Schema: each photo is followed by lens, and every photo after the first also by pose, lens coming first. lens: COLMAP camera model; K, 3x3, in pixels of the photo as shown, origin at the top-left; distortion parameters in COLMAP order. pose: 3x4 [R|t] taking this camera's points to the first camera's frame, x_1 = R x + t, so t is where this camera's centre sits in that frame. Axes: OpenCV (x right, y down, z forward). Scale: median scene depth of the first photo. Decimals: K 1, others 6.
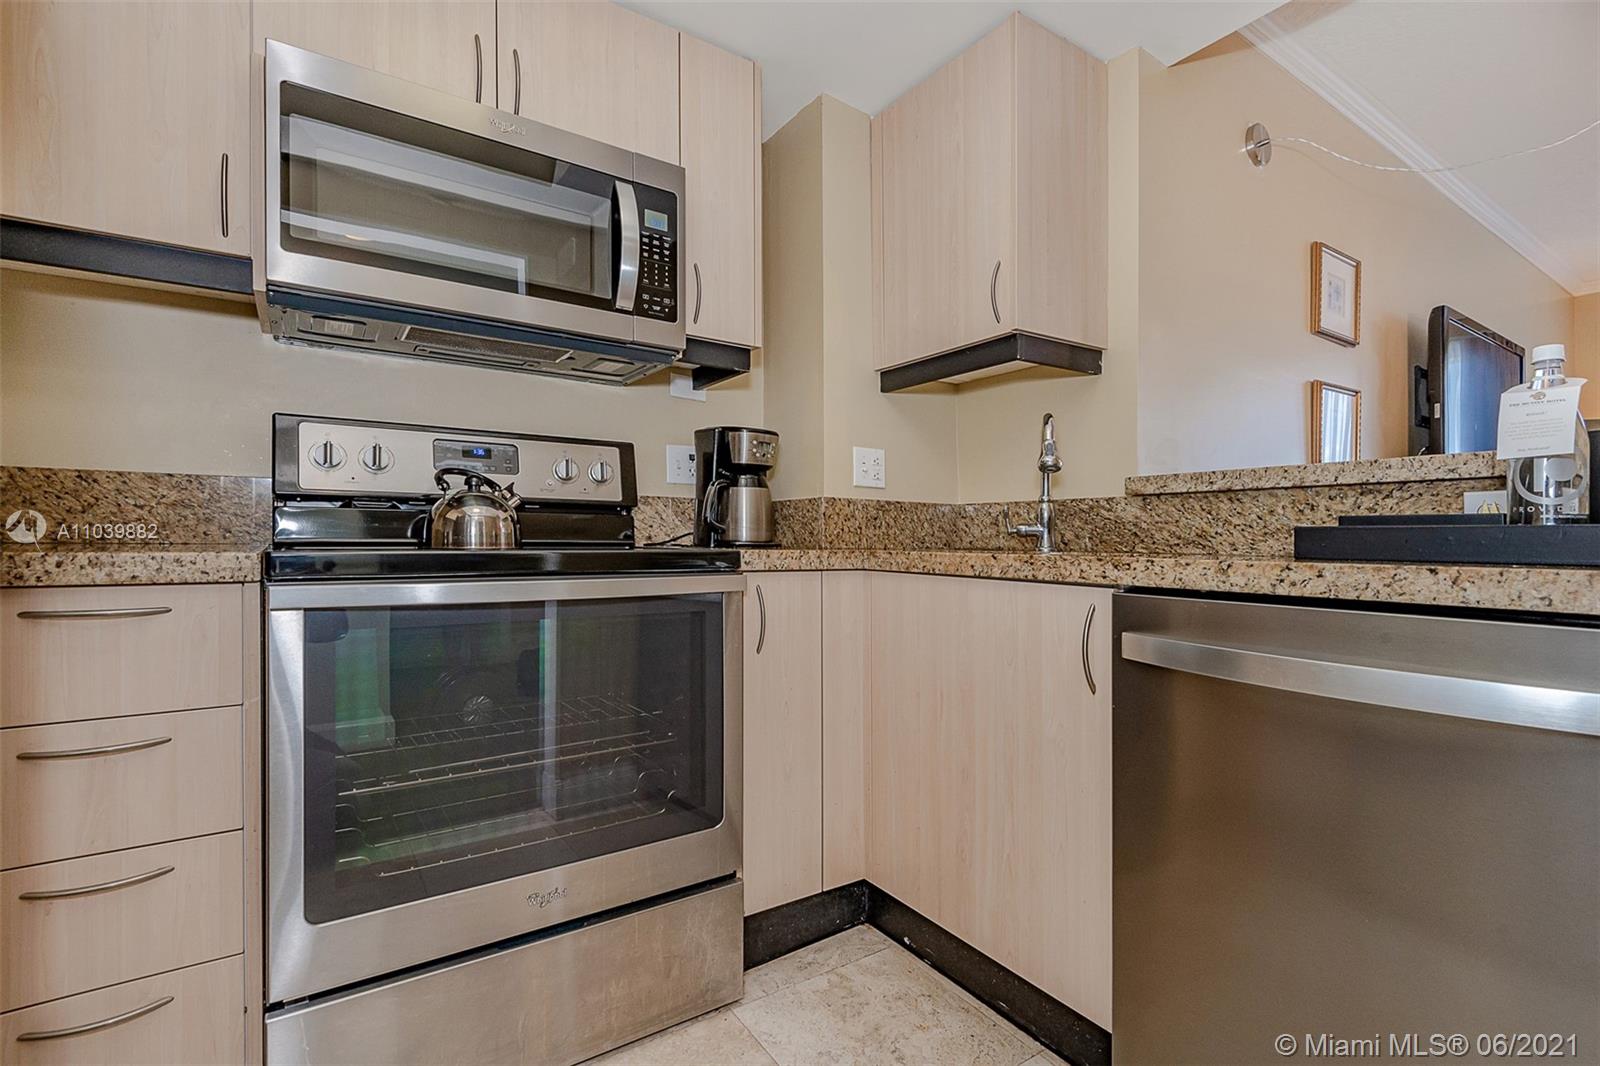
lens RADIAL K [[731.0, 0, 807.0], [0, 731.0, 530.4], [0, 0, 1]] dist [0.020635, -0.010394]
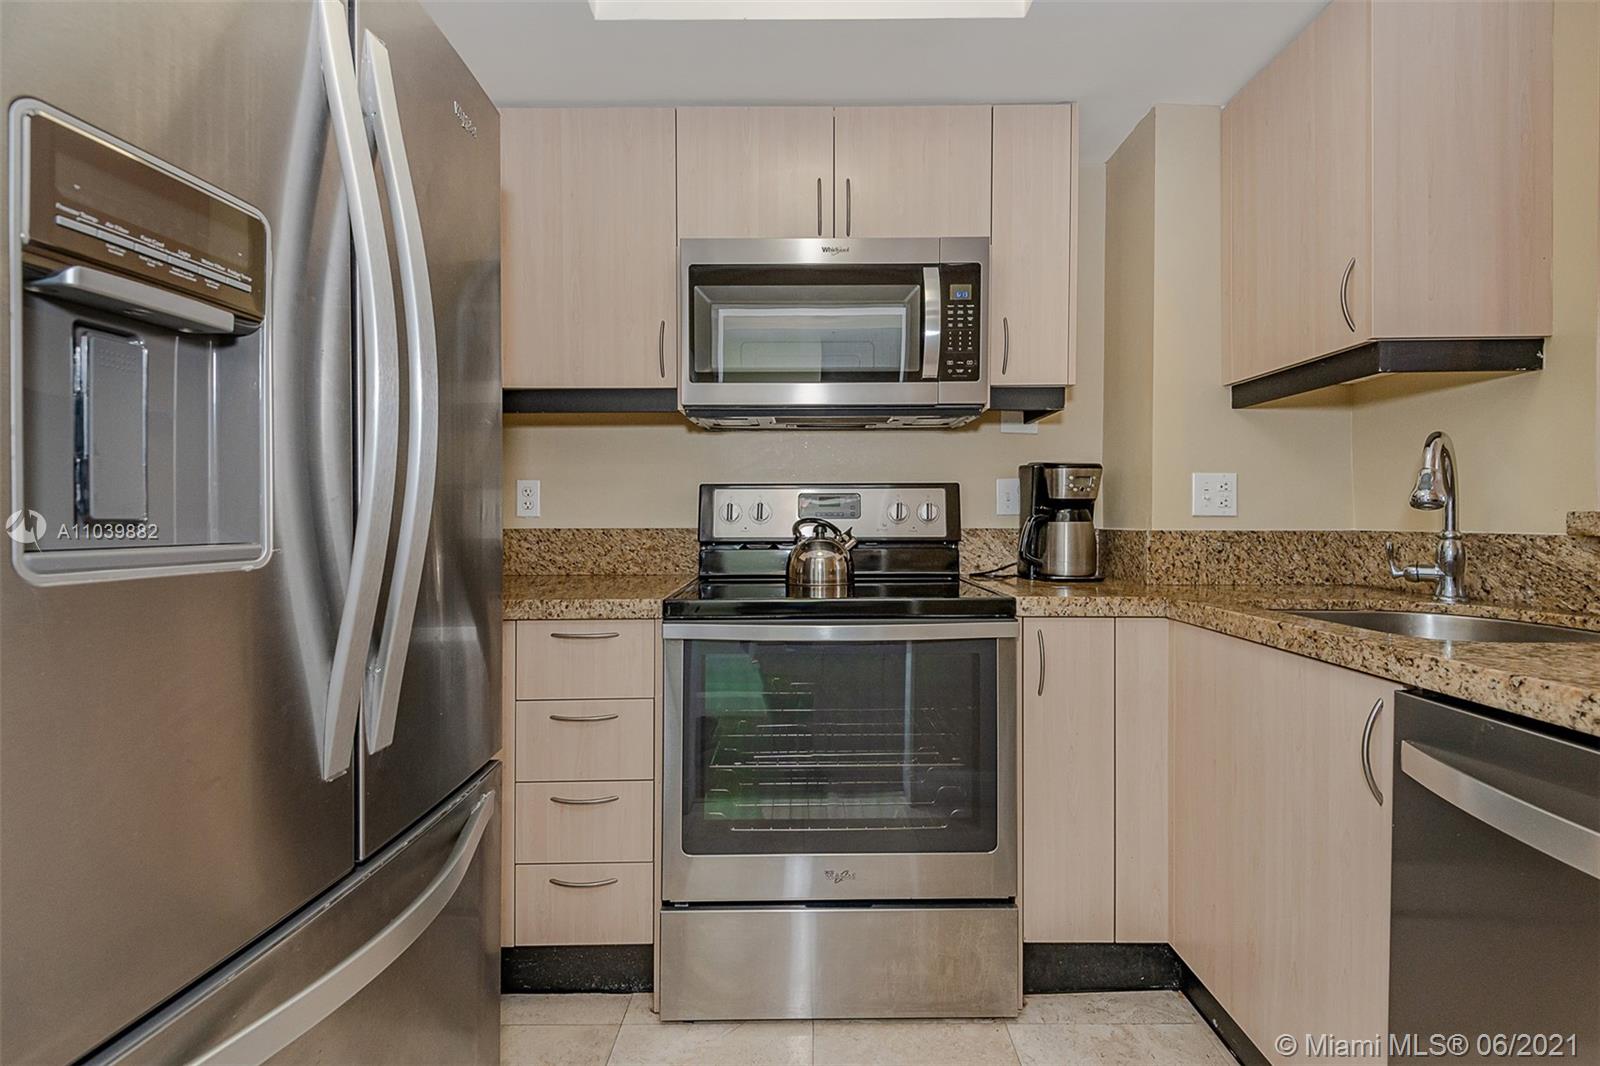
lens RADIAL K [[731.0, 0, 818.3], [0, 731.0, 504.3], [0, 0, 1]] dist [0.020635, -0.010394]
pose [[0.835083, -0.020134, -0.549756, 0.231452], [0.014797, 0.999791, -0.014139, -0.088742], [0.549925, 0.003673, 0.835206, -0.056441]]
